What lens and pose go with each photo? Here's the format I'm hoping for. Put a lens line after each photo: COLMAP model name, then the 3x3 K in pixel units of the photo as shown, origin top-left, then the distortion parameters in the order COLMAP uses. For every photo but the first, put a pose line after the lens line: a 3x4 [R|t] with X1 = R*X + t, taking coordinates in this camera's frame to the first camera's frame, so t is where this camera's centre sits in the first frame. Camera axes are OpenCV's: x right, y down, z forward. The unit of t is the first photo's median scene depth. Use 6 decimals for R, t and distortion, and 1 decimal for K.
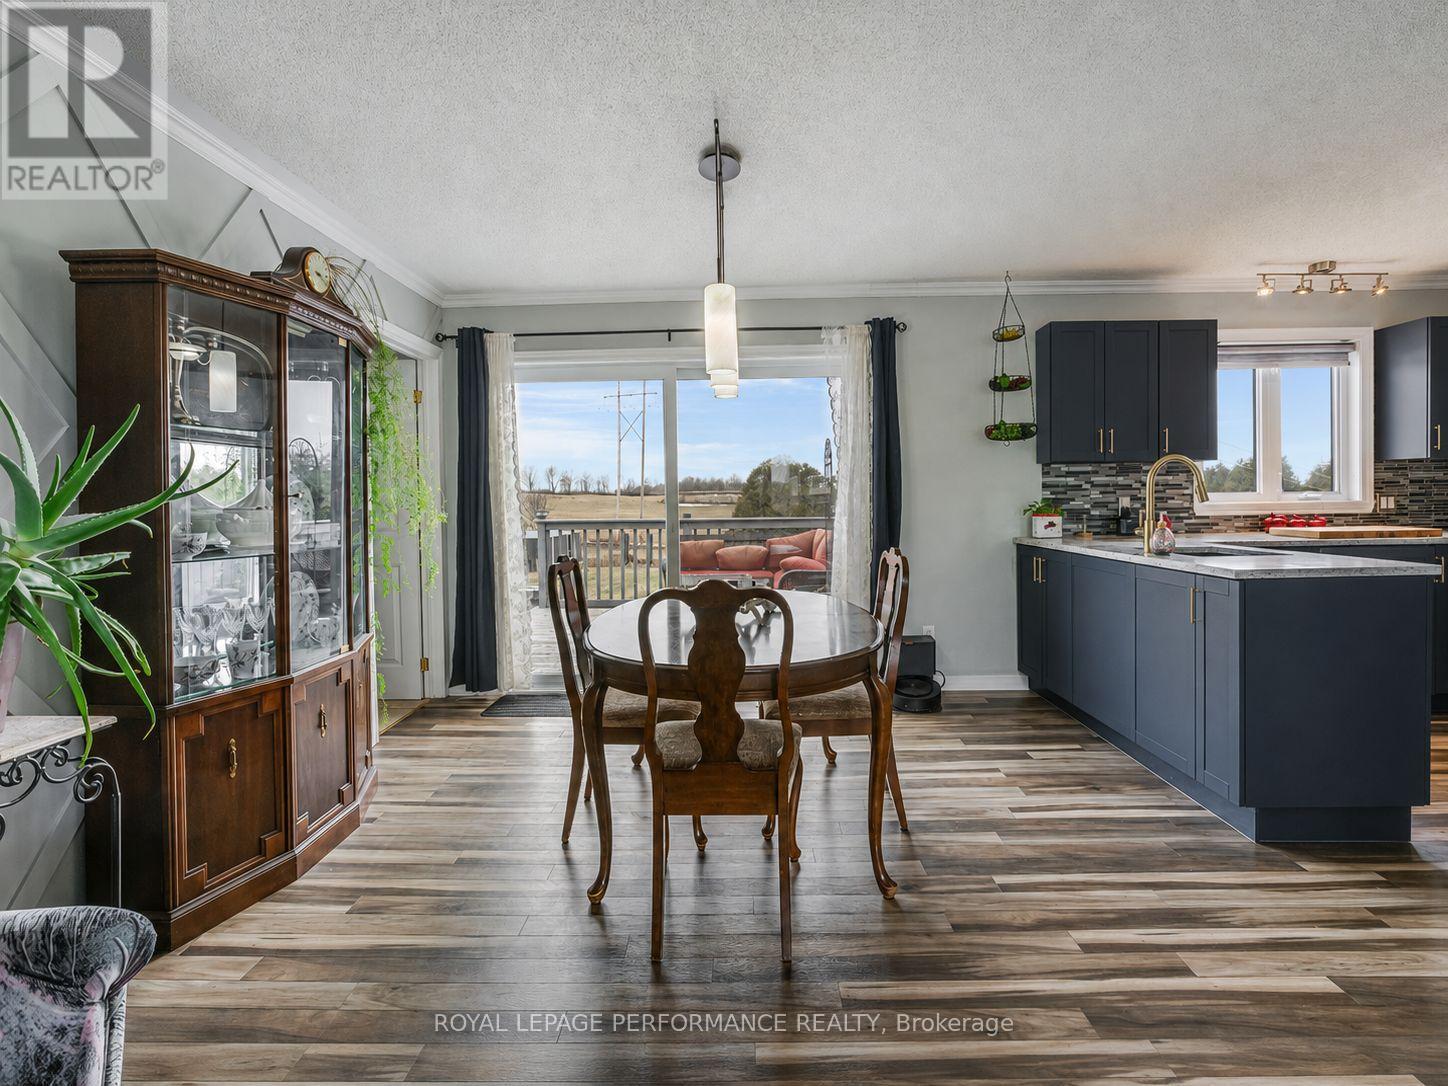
lens RADIAL K [[692.0, 0, 727.8], [0, 692.0, 506.5], [0, 0, 1]] dist [-0.003793, 0.000779]
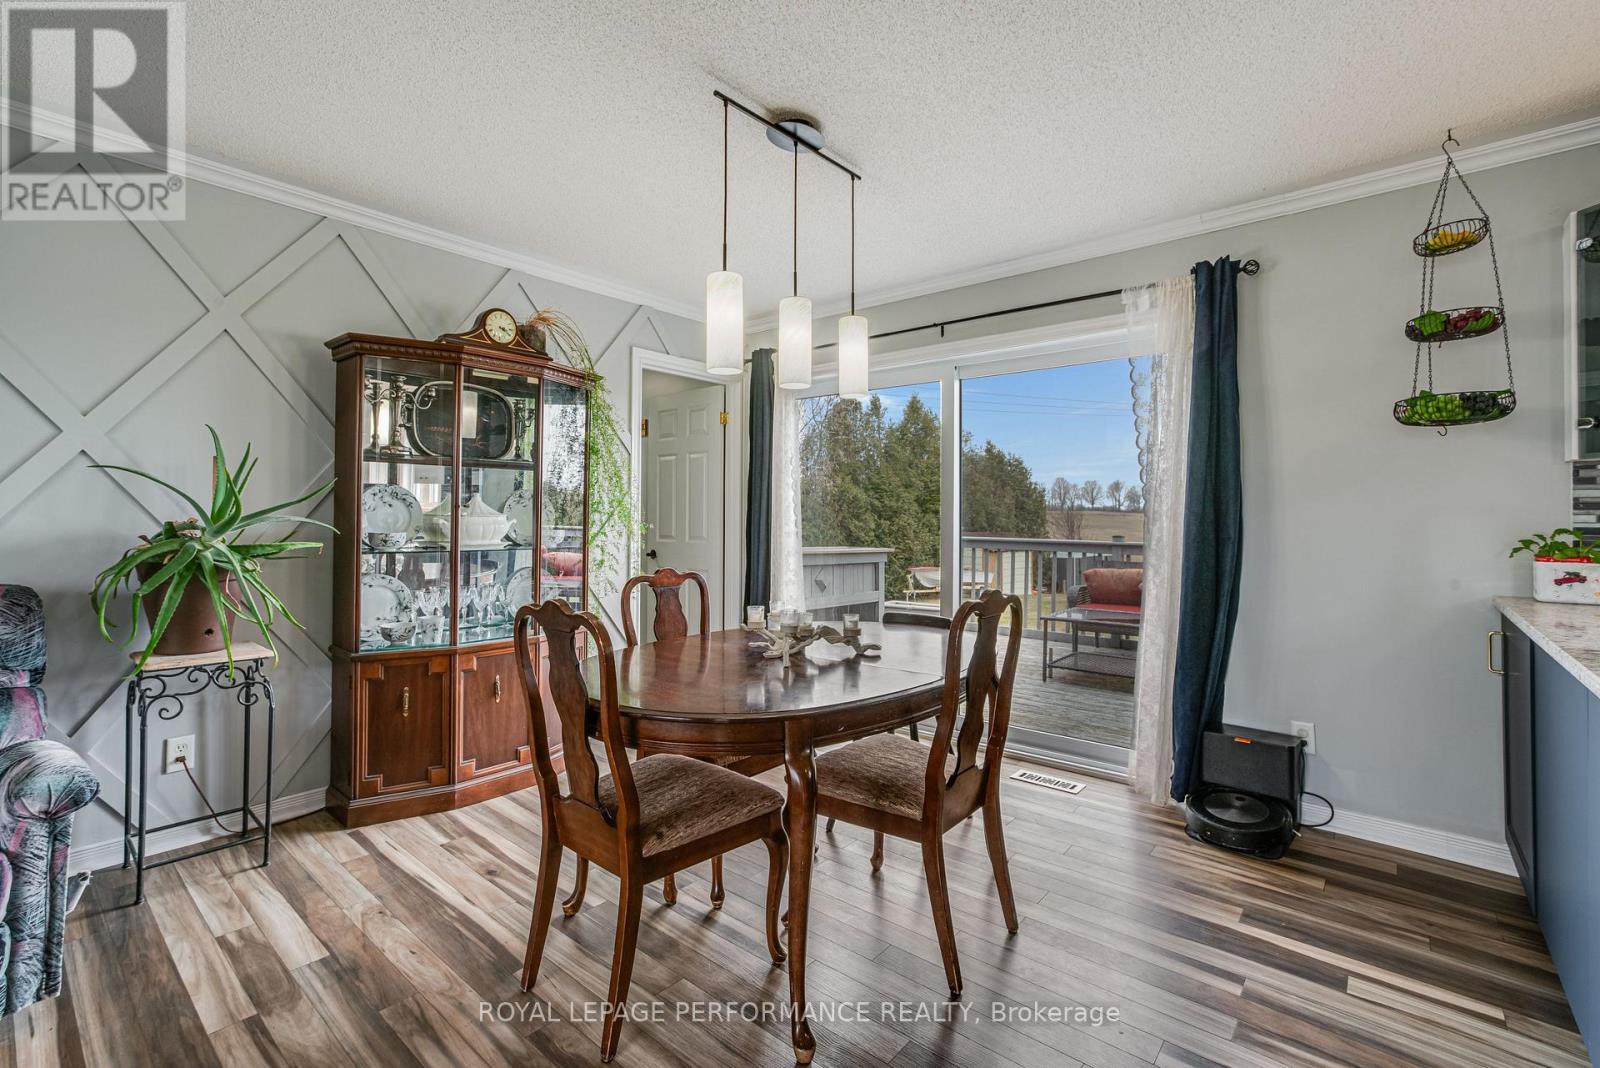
lens RADIAL K [[709.9, 0, 801.8], [0, 709.9, 507.4], [0, 0, 1]] dist [-0.000040, 0.000498]
pose [[0.768496, 0.010777, -0.639763, 0.357320], [-0.025065, 0.999598, -0.013269, -0.005947], [0.639363, 0.026233, 0.768457, 0.202949]]
